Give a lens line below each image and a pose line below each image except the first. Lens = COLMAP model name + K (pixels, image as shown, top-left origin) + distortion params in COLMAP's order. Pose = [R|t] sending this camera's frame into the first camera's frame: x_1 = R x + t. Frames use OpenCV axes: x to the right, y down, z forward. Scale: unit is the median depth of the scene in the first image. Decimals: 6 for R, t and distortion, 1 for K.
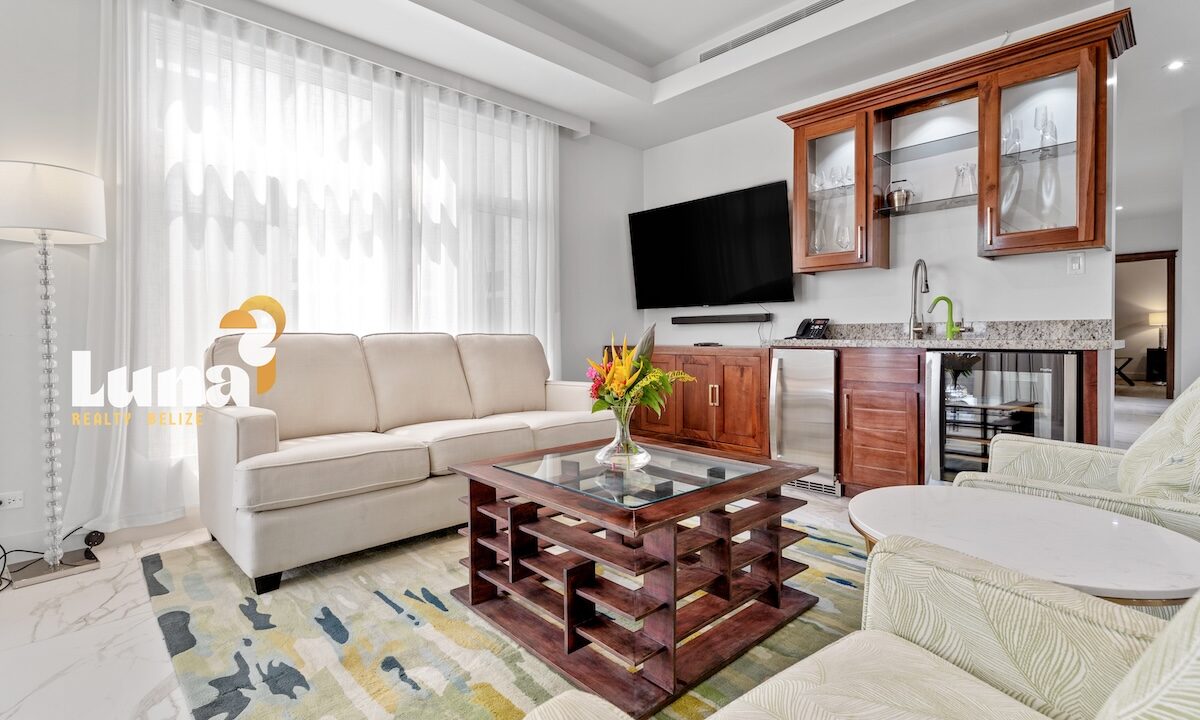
lens RADIAL K [[560.5, 0, 596.4], [0, 560.5, 350.1], [0, 0, 1]] dist [0.000085, 0.000271]
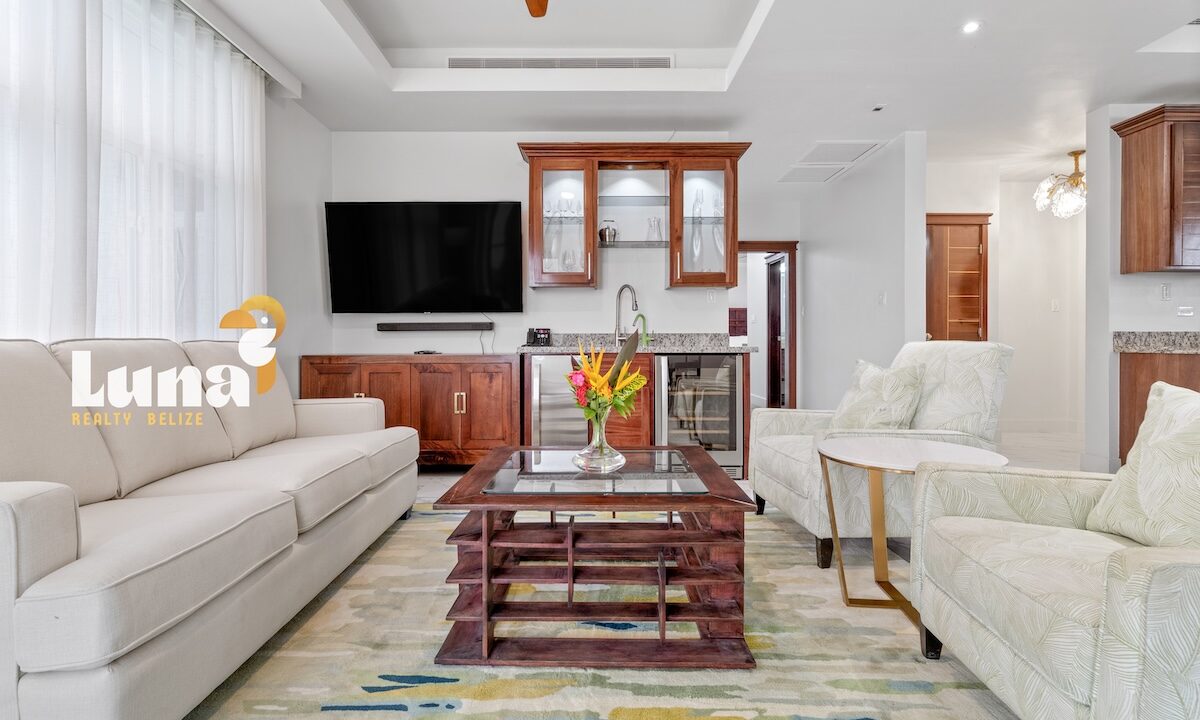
lens RADIAL K [[560.5, 0, 596.4], [0, 560.5, 350.1], [0, 0, 1]] dist [0.000085, 0.000271]
pose [[0.689925, -0.008421, 0.723832, -0.387194], [0.018072, 0.999821, -0.005593, -0.004371], [-0.723655, 0.016940, 0.689953, 0.152194]]
